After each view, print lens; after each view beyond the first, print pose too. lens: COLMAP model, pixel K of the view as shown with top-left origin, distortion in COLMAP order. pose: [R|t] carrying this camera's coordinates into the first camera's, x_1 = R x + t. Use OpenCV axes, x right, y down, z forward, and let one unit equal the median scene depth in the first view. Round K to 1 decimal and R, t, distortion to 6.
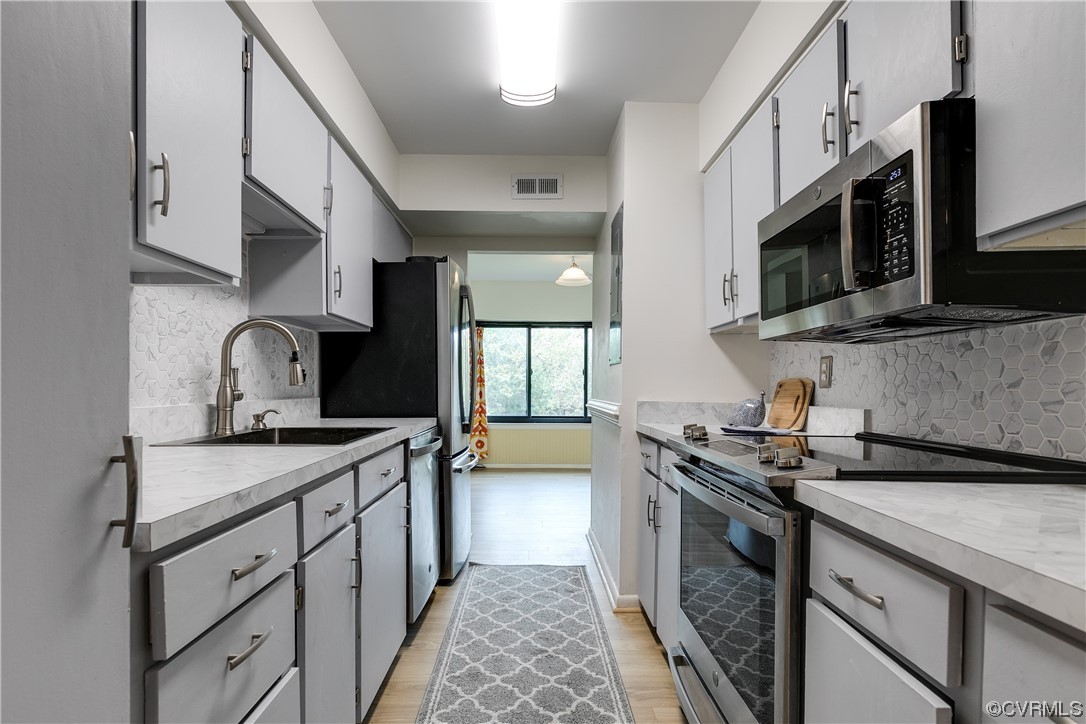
lens RADIAL K [[533.1, 0, 528.5], [0, 533.1, 391.9], [0, 0, 1]] dist [0.013276, -0.001702]
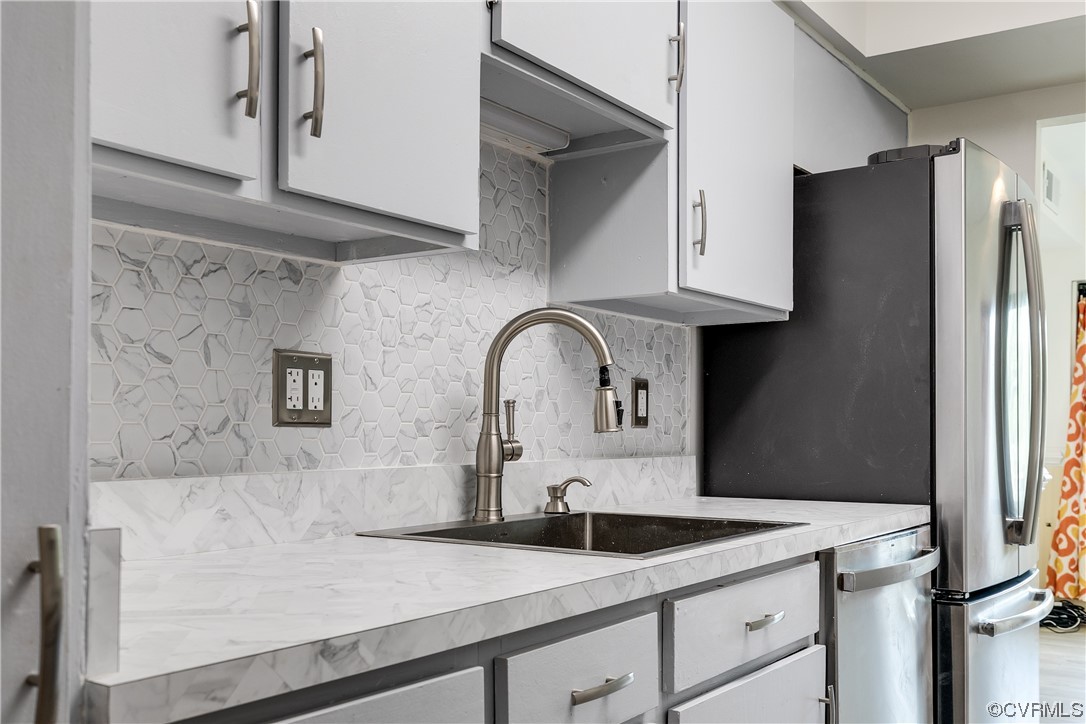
lens RADIAL K [[1068.0, 0, 561.5], [0, 1068.0, 432.1], [0, 0, 1]] dist [0.013353, 0.000000]
pose [[0.825734, 0.004400, -0.564043, 0.100907], [-0.009734, 0.999932, -0.006450, -0.004893], [0.563976, 0.010816, 0.825721, 0.115579]]
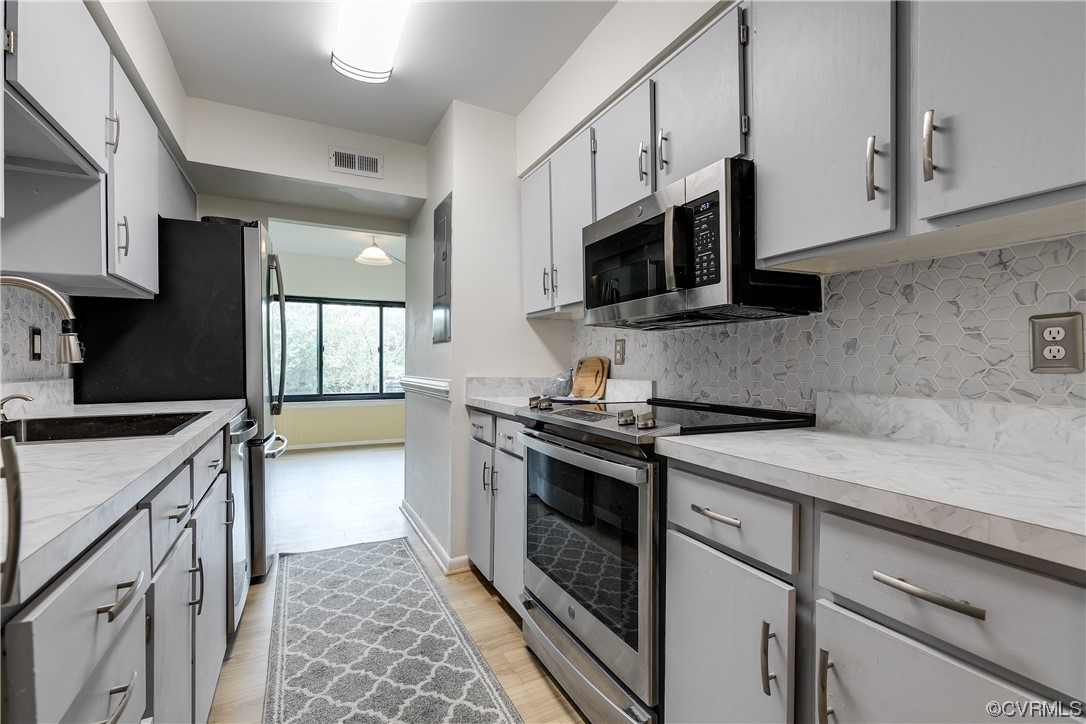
lens RADIAL K [[491.4, 0, 538.7], [0, 491.4, 365.7], [0, 0, 1]] dist [0.021083, -0.005222]
pose [[0.895374, -0.004532, 0.445292, -0.132896], [0.006900, 0.999969, -0.003698, -0.001365], [-0.445261, 0.006383, 0.895378, 0.040304]]
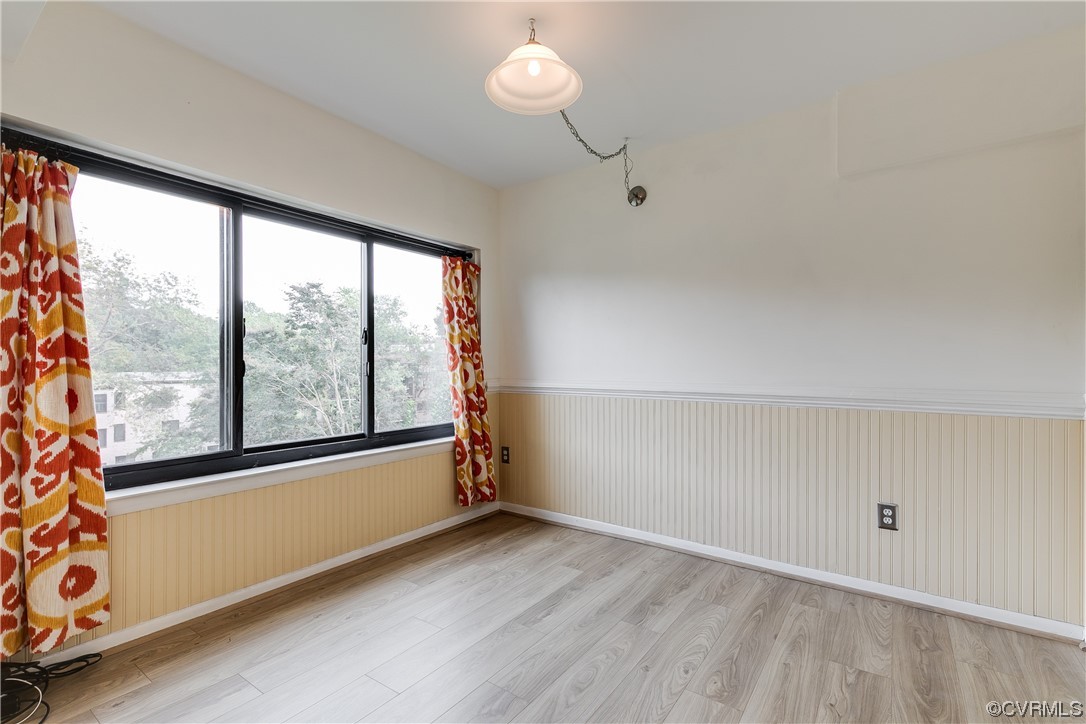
lens RADIAL K [[491.4, 0, 538.2], [0, 491.4, 367.7], [0, 0, 1]] dist [0.021083, -0.005222]
pose [[0.580496, -0.004359, 0.814252, -0.470196], [0.004886, 0.999986, 0.001870, -0.032916], [-0.814249, 0.002893, 0.580509, 1.910417]]
